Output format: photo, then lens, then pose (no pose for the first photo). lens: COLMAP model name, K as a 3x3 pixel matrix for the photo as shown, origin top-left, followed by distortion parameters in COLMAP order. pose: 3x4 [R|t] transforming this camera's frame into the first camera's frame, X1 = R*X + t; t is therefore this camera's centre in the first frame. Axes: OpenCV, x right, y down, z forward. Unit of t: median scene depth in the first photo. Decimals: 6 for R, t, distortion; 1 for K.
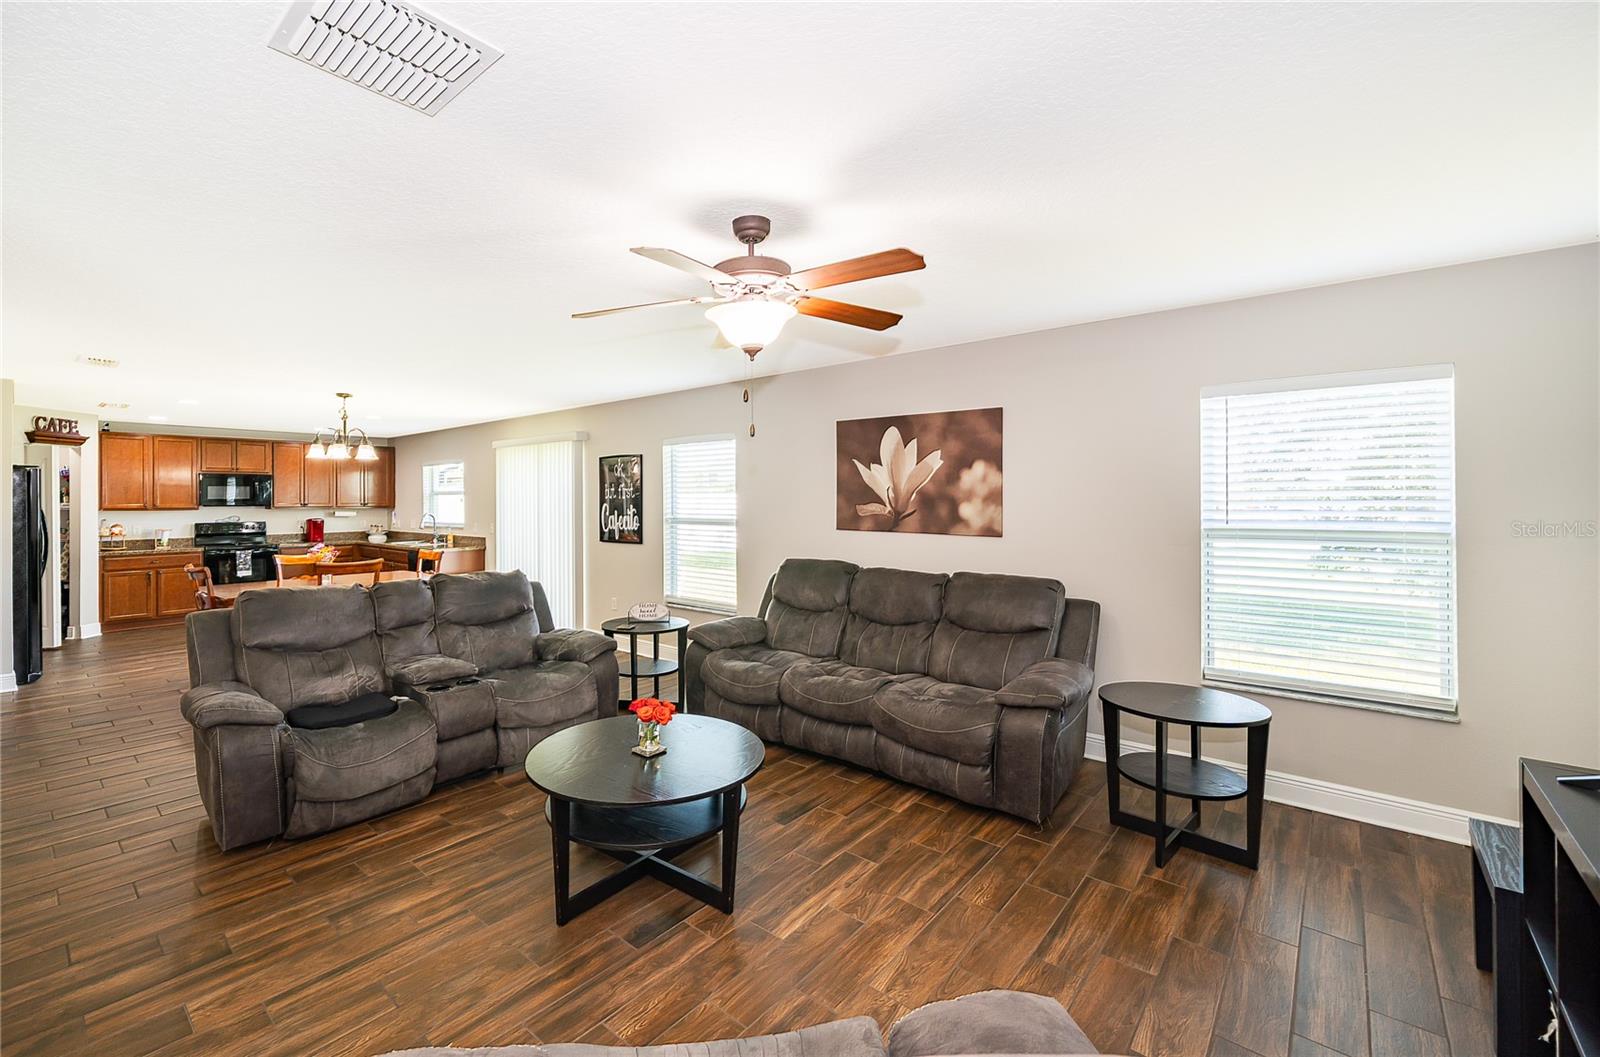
lens RADIAL K [[672.4, 0, 734.9], [0, 672.4, 500.2], [0, 0, 1]] dist [-0.002988, -0.000685]
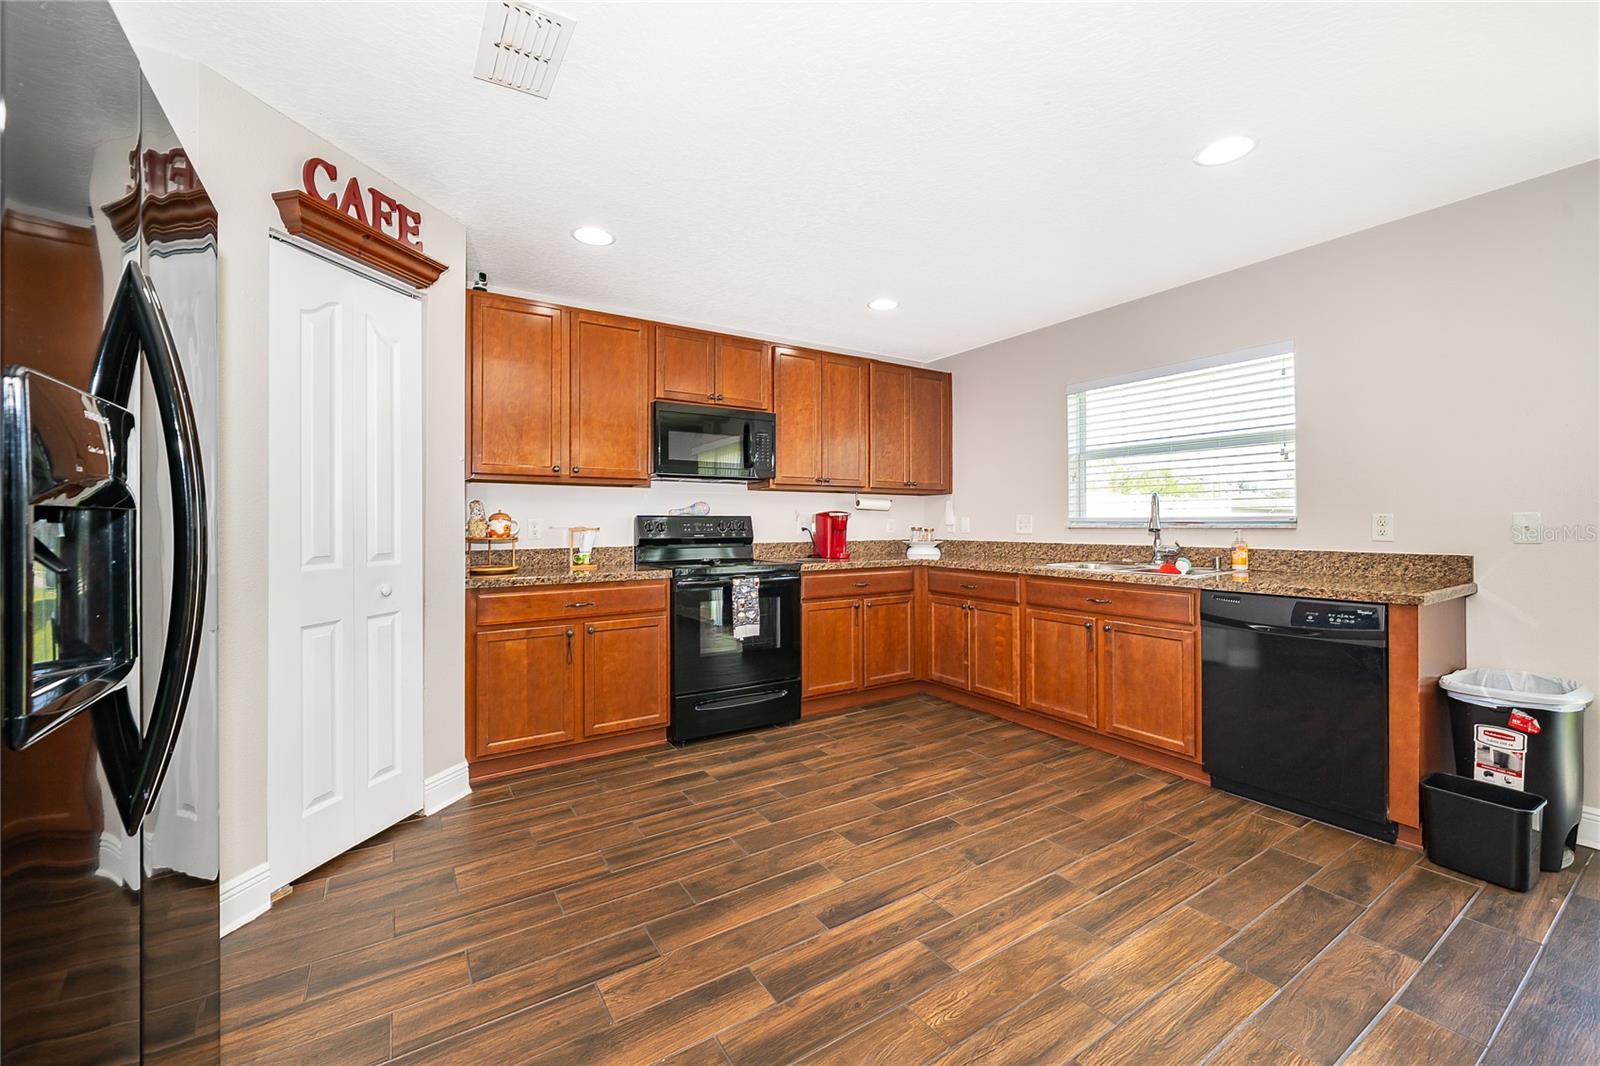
lens RADIAL K [[638.7, 0, 802.7], [0, 638.7, 516.1], [0, 0, 1]] dist [0.000353, -0.000137]
pose [[0.964530, -0.000821, -0.263973, -1.054312], [-0.001403, 0.999965, -0.008233, 0.069861], [0.263971, 0.008311, 0.964495, 1.103409]]
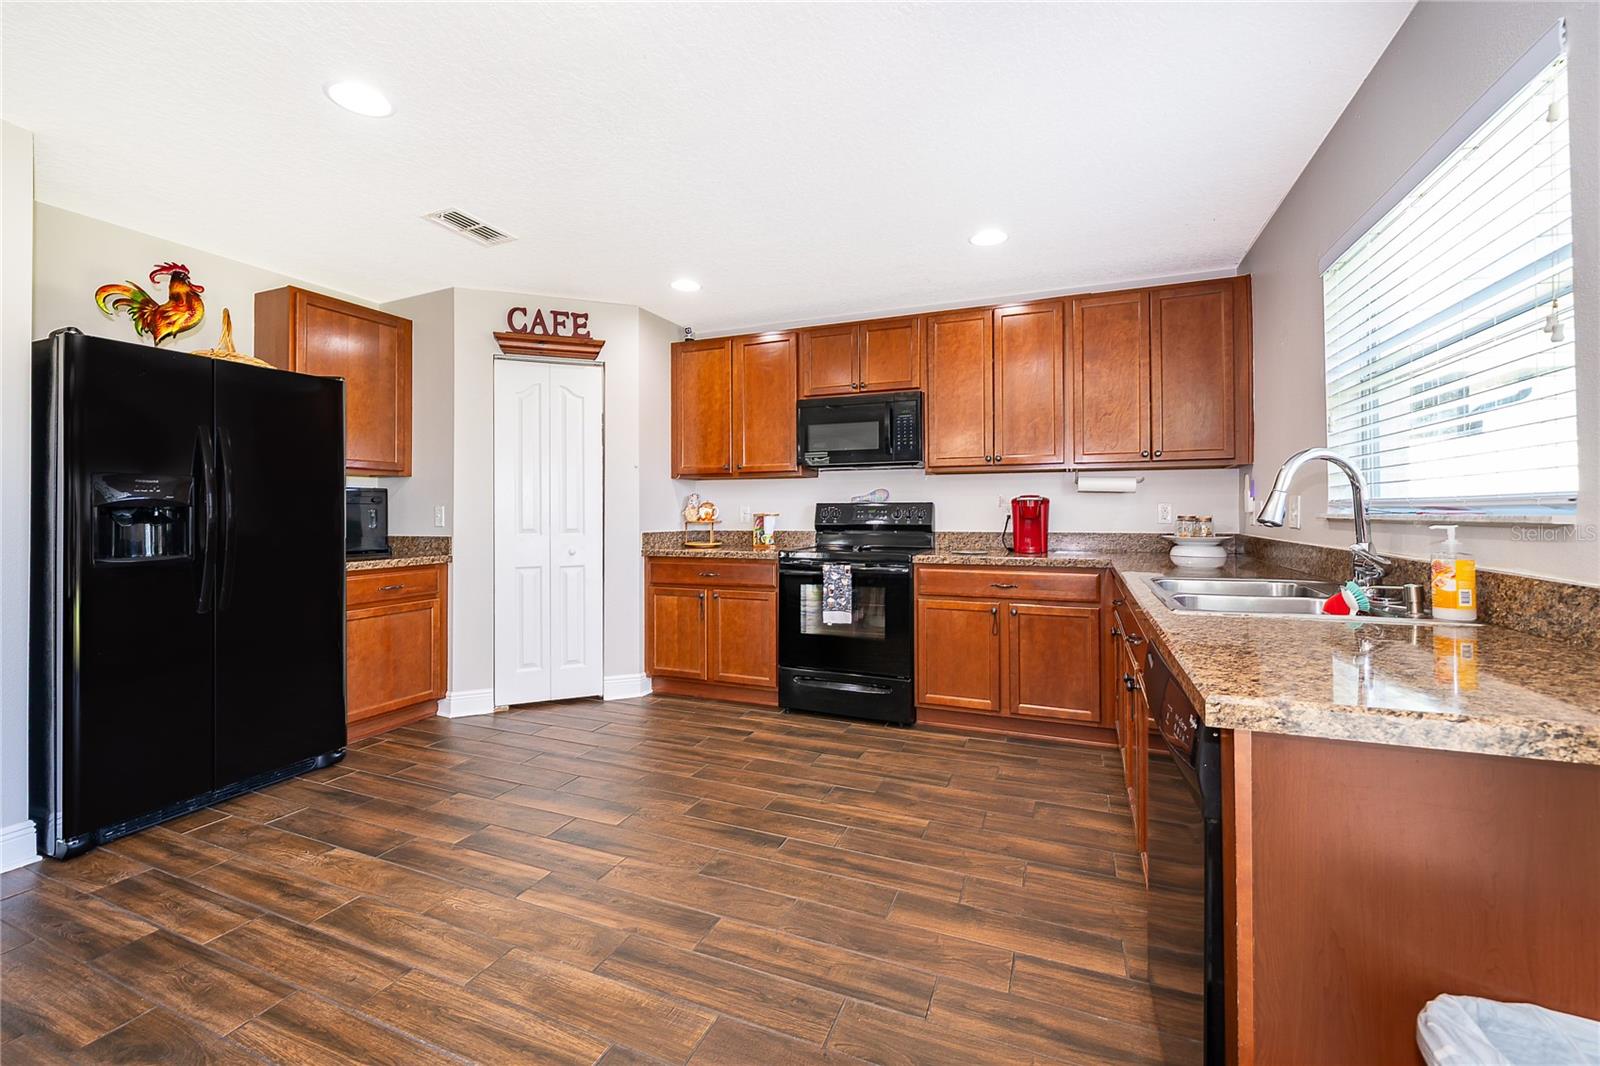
lens RADIAL K [[654.5, 0, 794.6], [0, 654.5, 506.5], [0, 0, 1]] dist [-0.000834, -0.000323]
pose [[0.330535, -0.003543, -0.943787, -0.614242], [0.001850, 0.999993, -0.003106, 0.070023], [0.943792, -0.000720, 0.330540, 1.495613]]
